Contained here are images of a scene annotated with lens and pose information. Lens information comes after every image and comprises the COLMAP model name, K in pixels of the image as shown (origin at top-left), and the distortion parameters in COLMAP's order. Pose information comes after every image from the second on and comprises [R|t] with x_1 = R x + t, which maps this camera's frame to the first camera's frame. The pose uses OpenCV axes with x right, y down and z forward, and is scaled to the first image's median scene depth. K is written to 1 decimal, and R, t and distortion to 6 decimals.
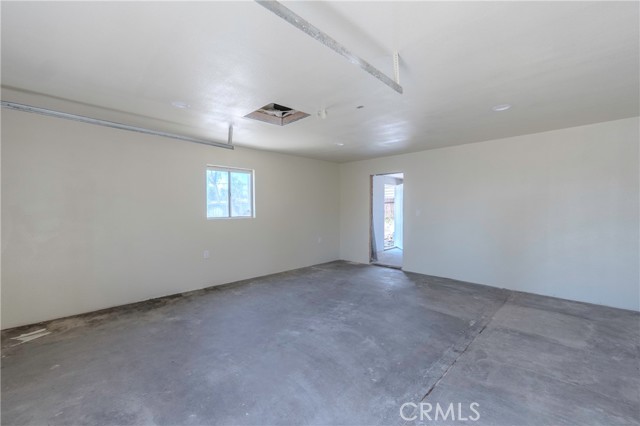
lens RADIAL K [[267.1, 0, 320.9], [0, 267.1, 212.8], [0, 0, 1]] dist [-0.006767, -0.001139]
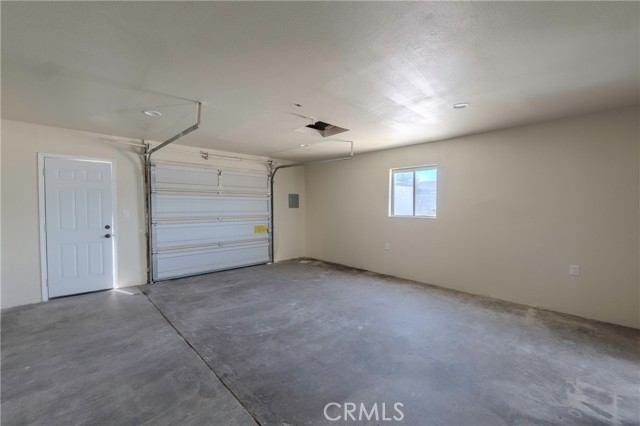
lens RADIAL K [[267.1, 0, 320.8], [0, 267.1, 211.5], [0, 0, 1]] dist [-0.006767, -0.001139]
pose [[-0.024603, 0.024971, -0.999385, 1.345938], [-0.019577, 0.999484, 0.025456, -0.037378], [0.999506, 0.020192, -0.024101, 1.317614]]
